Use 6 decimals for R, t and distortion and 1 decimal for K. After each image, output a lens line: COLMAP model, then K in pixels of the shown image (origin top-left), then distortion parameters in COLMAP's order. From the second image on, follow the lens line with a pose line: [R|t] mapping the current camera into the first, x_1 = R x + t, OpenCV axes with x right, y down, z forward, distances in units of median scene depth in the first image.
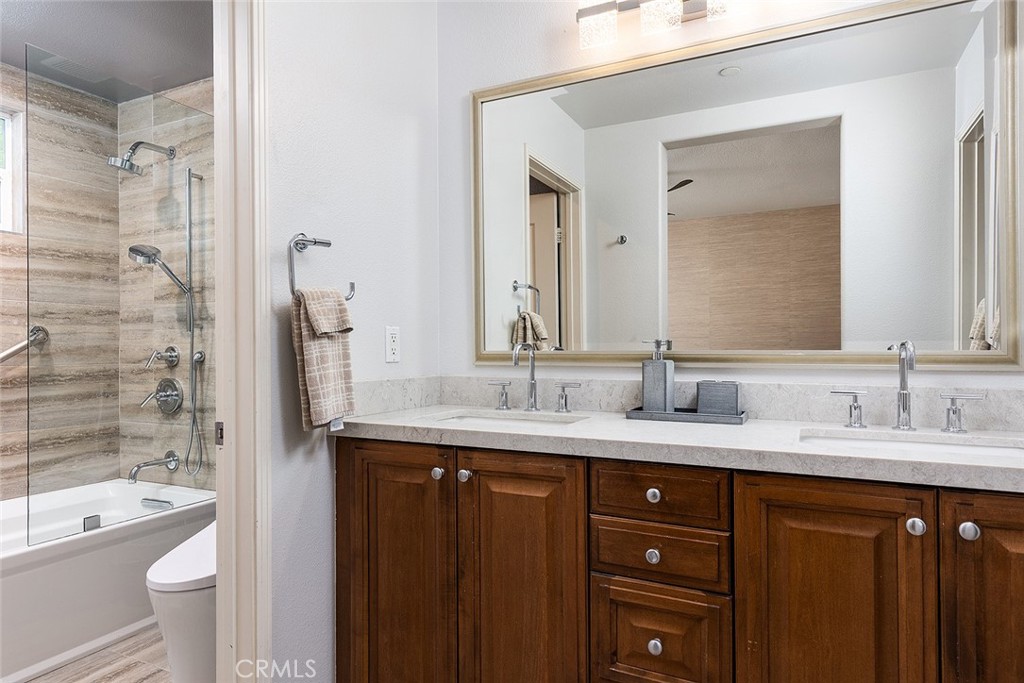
lens RADIAL K [[606.4, 0, 511.7], [0, 606.4, 343.8], [0, 0, 1]] dist [0.002554, 0.002887]
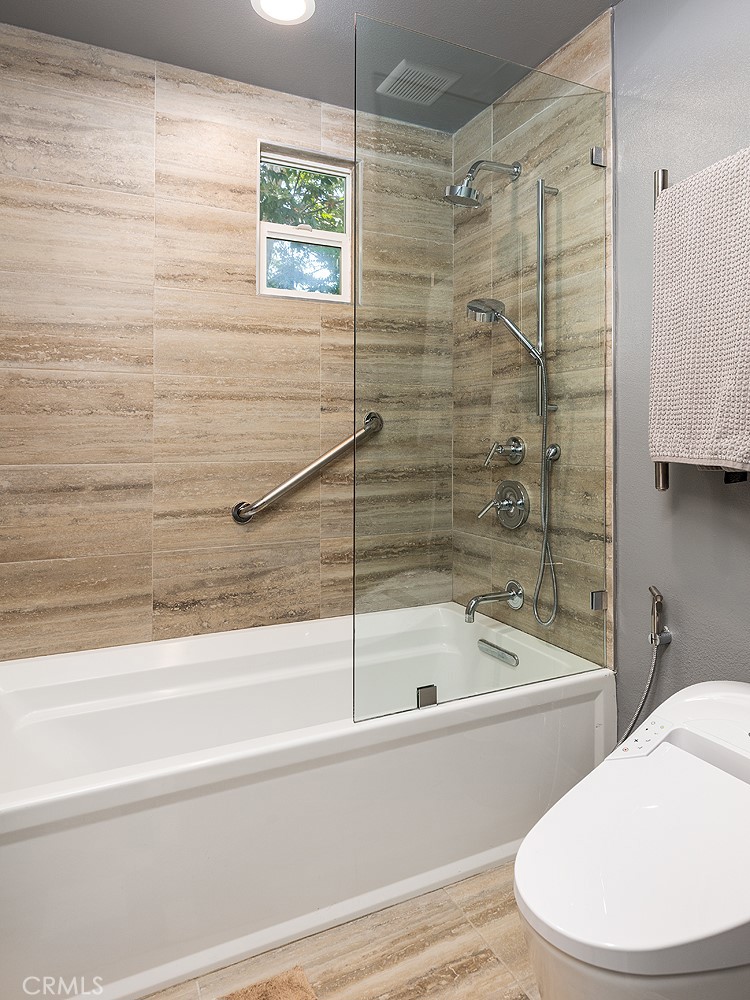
lens RADIAL K [[619.5, 0, 375.9], [0, 619.5, 500.5], [0, 0, 1]] dist [0.009520, 0.000599]
pose [[0.780825, 0.069397, -0.620884, -0.222106], [0.001622, 0.993583, 0.113093, -0.004445], [0.624748, -0.089313, 0.775702, 0.309038]]
